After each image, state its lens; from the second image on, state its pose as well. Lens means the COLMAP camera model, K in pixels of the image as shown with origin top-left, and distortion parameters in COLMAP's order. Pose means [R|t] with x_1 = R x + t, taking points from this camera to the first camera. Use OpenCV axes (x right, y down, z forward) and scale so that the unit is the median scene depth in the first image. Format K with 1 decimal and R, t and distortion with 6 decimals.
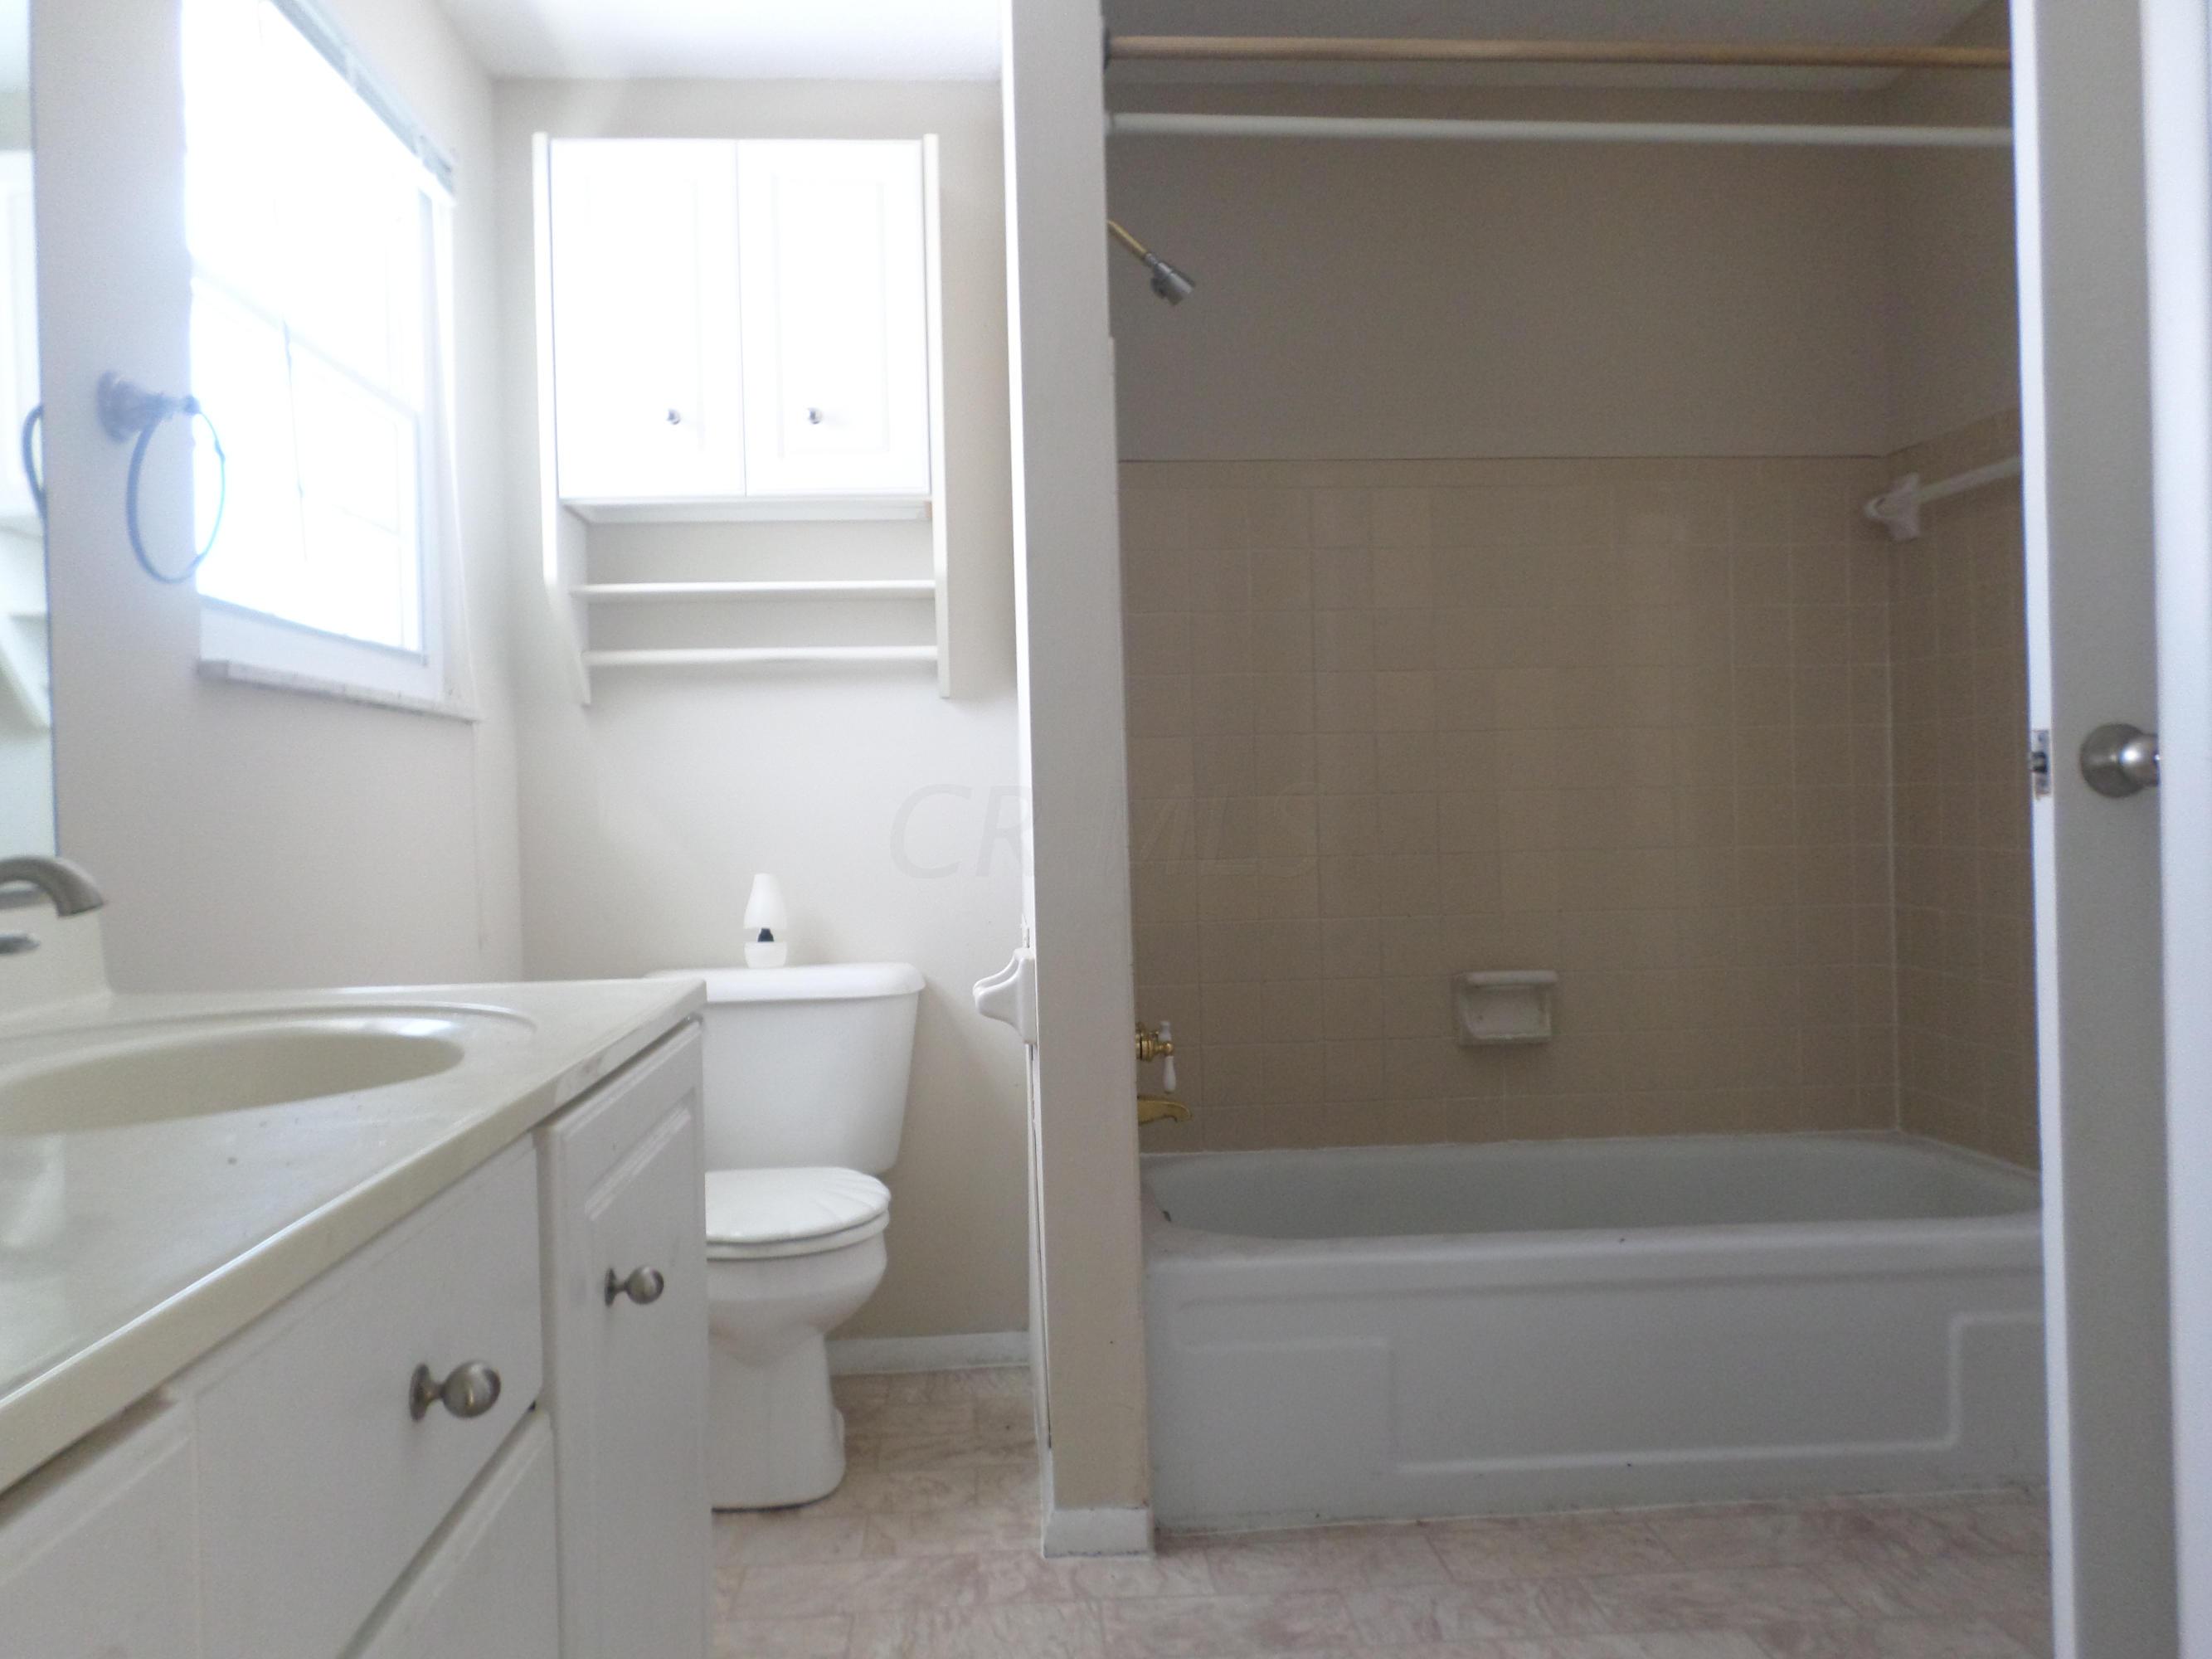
lens RADIAL K [[1714.0, 0, 1114.2], [0, 1714.0, 822.1], [0, 0, 1]] dist [0.003806, -0.017420]
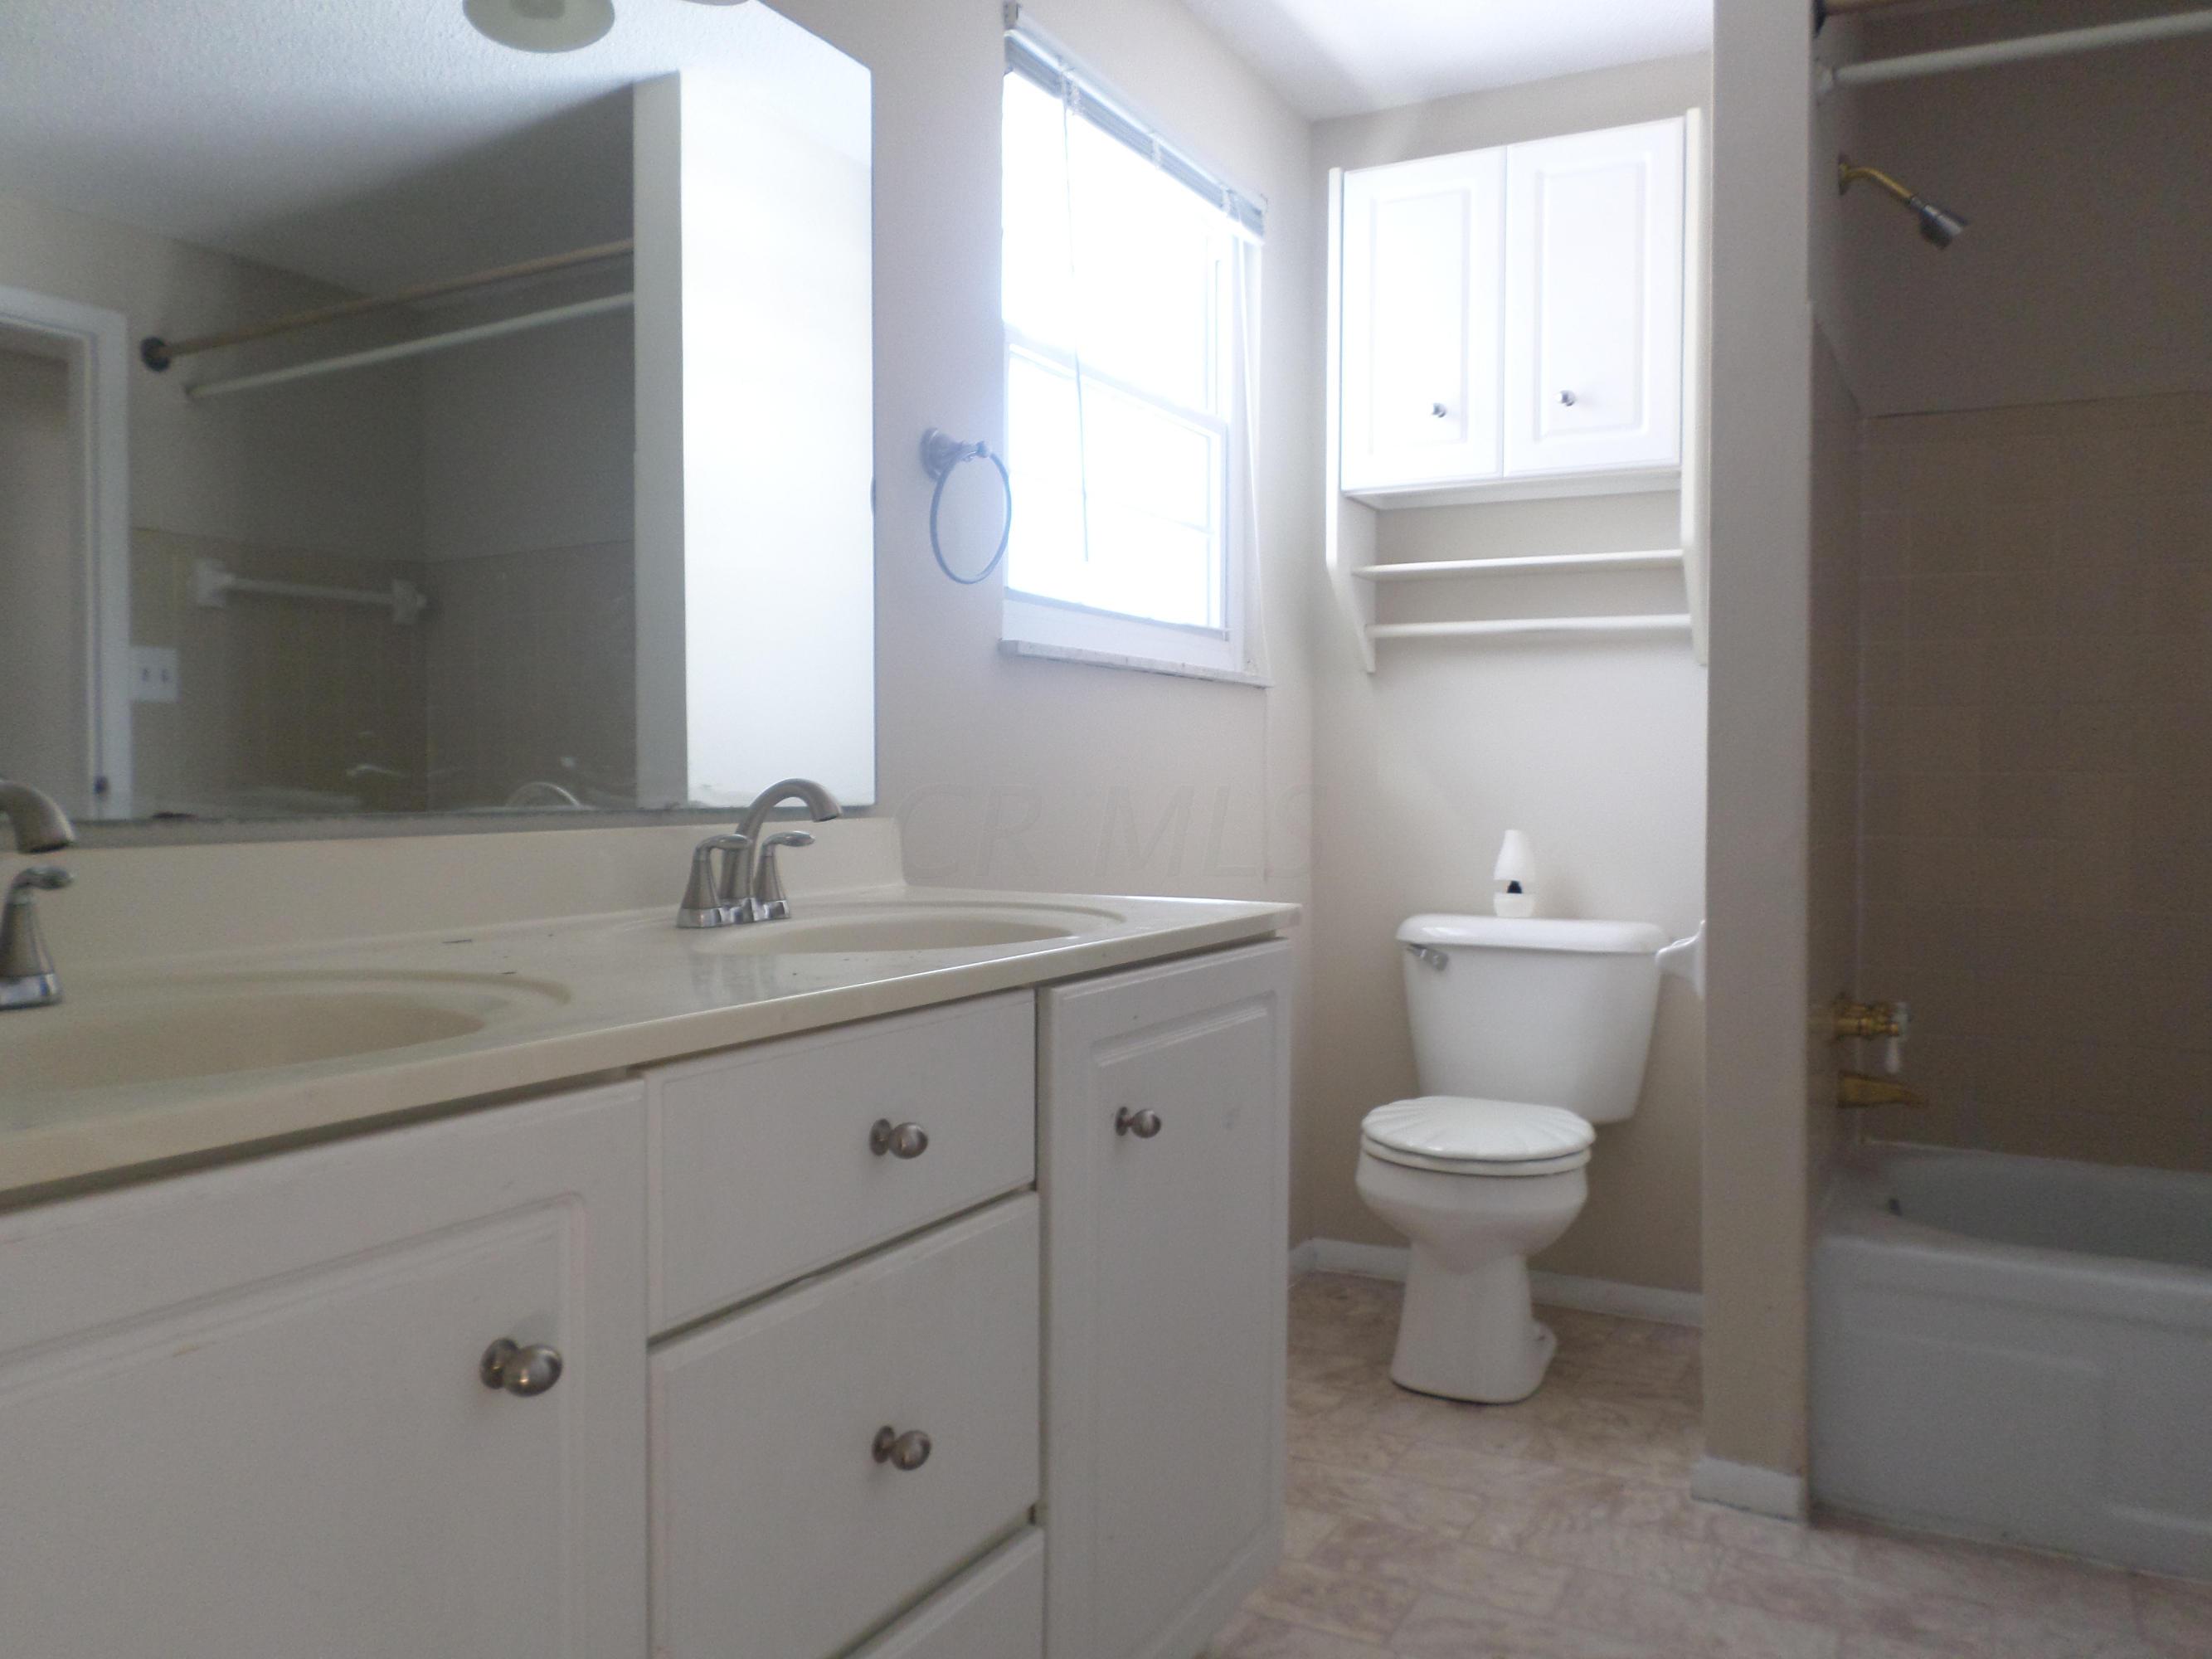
lens RADIAL K [[1714.0, 0, 1115.6], [0, 1714.0, 835.6], [0, 0, 1]] dist [0.003806, -0.017420]
pose [[0.846025, 0.049240, -0.530864, 0.176555], [-0.034283, 0.998690, 0.037996, 0.001636], [0.532040, -0.013946, 0.846605, -0.049099]]
